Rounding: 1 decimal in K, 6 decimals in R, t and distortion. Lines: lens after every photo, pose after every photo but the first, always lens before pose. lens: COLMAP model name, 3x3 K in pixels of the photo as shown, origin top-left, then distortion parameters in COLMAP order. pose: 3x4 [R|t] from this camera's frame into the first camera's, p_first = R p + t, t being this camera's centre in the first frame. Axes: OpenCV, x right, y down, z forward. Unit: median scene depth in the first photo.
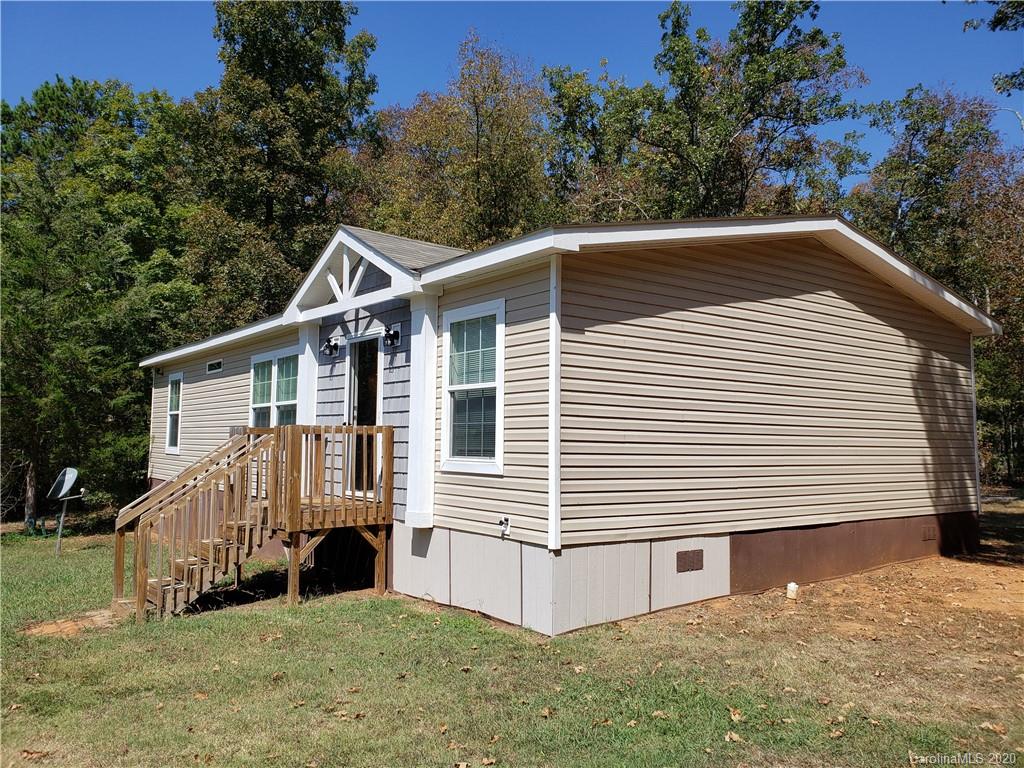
lens RADIAL K [[814.3, 0, 513.1], [0, 814.3, 345.7], [0, 0, 1]] dist [0.001718, -0.000557]
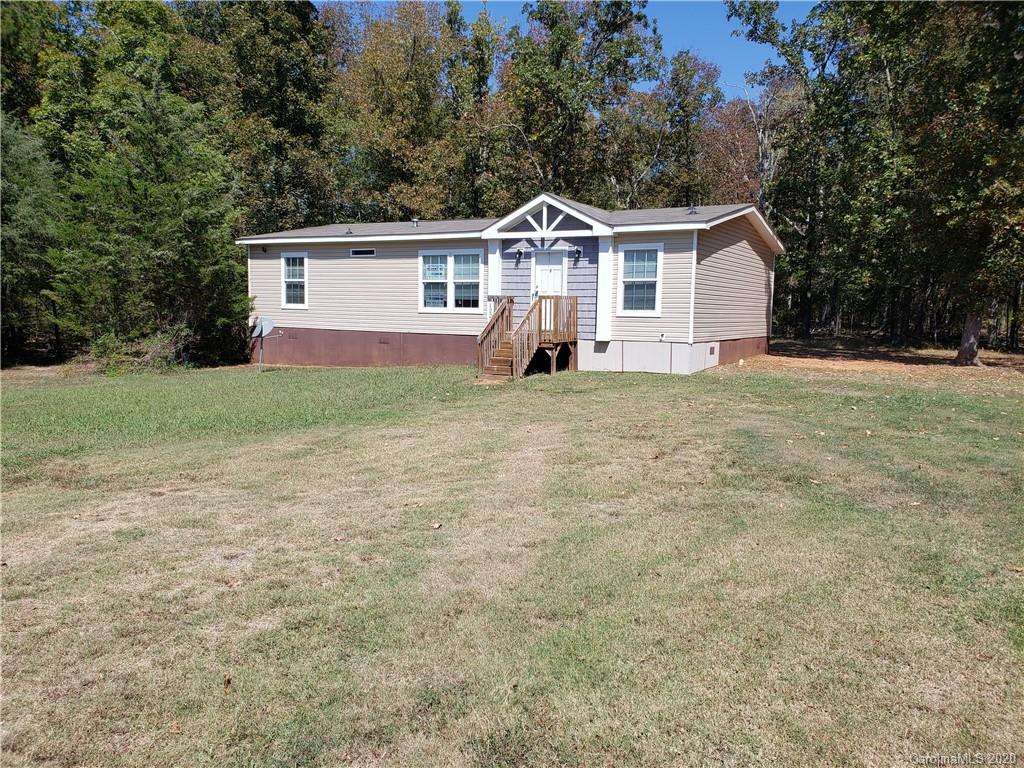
lens RADIAL K [[790.7, 0, 512.0], [0, 790.7, 384.0], [0, 0, 1]] dist [0.006407, -0.001250]
pose [[0.922049, -0.034224, 0.385556, -1.092205], [-0.052387, 0.975885, 0.211905, -0.101687], [-0.383511, -0.215585, 0.898021, -0.822008]]
